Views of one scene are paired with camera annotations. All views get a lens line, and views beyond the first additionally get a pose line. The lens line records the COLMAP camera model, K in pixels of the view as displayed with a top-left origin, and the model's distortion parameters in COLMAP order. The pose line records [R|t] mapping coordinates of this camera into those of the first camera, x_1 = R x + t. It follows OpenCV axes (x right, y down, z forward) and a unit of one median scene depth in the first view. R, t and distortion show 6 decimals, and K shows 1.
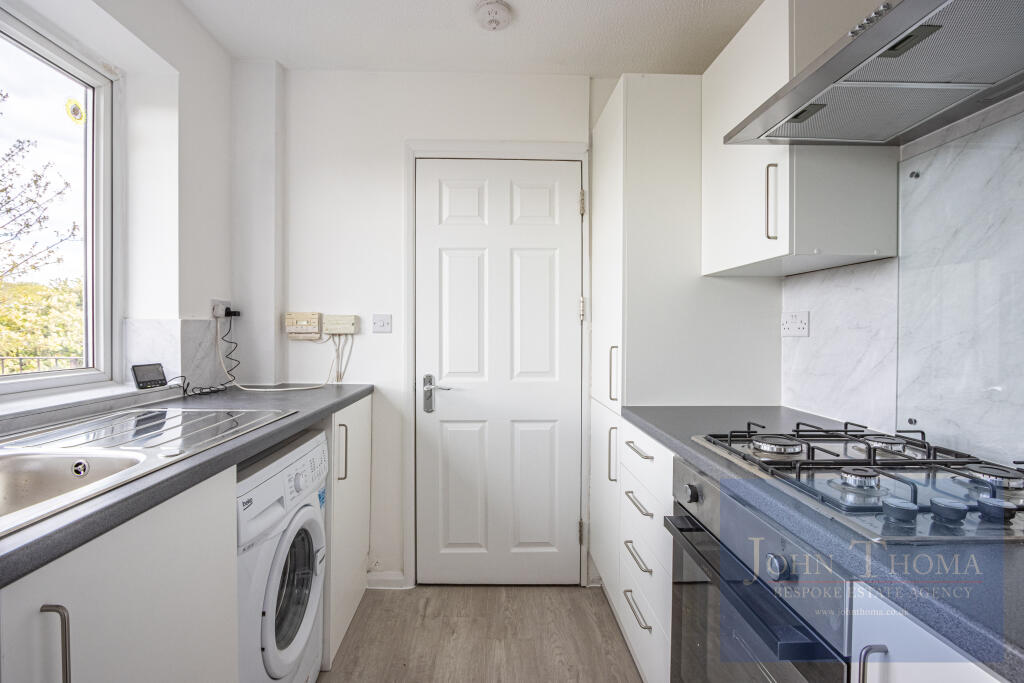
lens RADIAL K [[480.7, 0, 510.6], [0, 480.7, 337.4], [0, 0, 1]] dist [-0.028217, -0.000775]
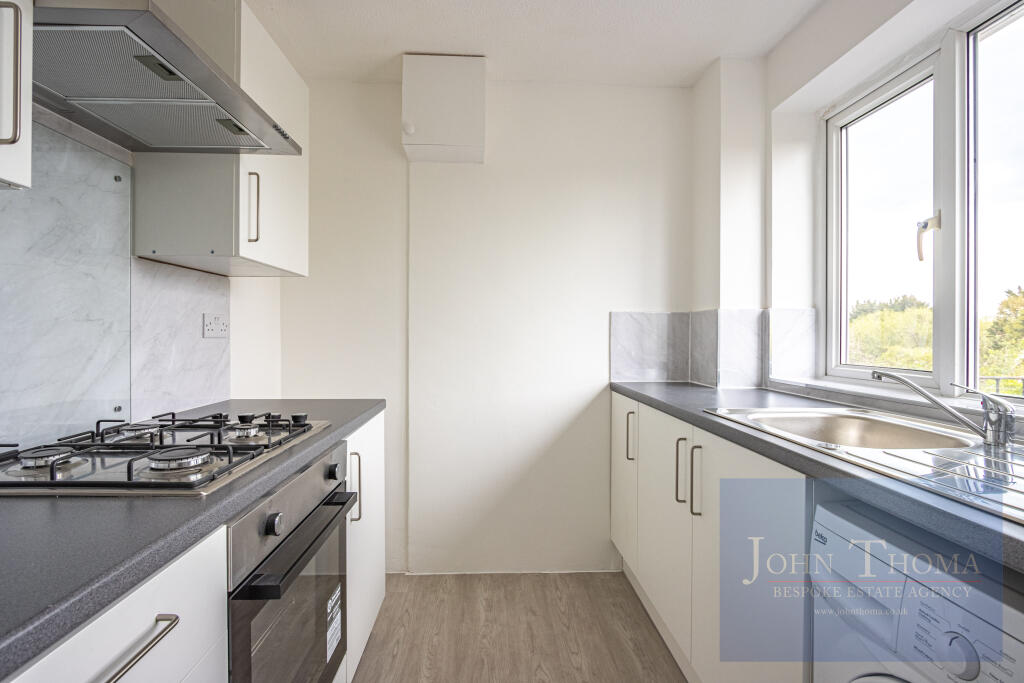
lens RADIAL K [[480.7, 0, 514.1], [0, 480.7, 336.2], [0, 0, 1]] dist [-0.028217, -0.000775]
pose [[-0.998852, -0.018340, -0.044251, 0.004379], [-0.019311, 0.999579, 0.021631, -0.025642], [0.043836, 0.022461, -0.998786, 1.991221]]
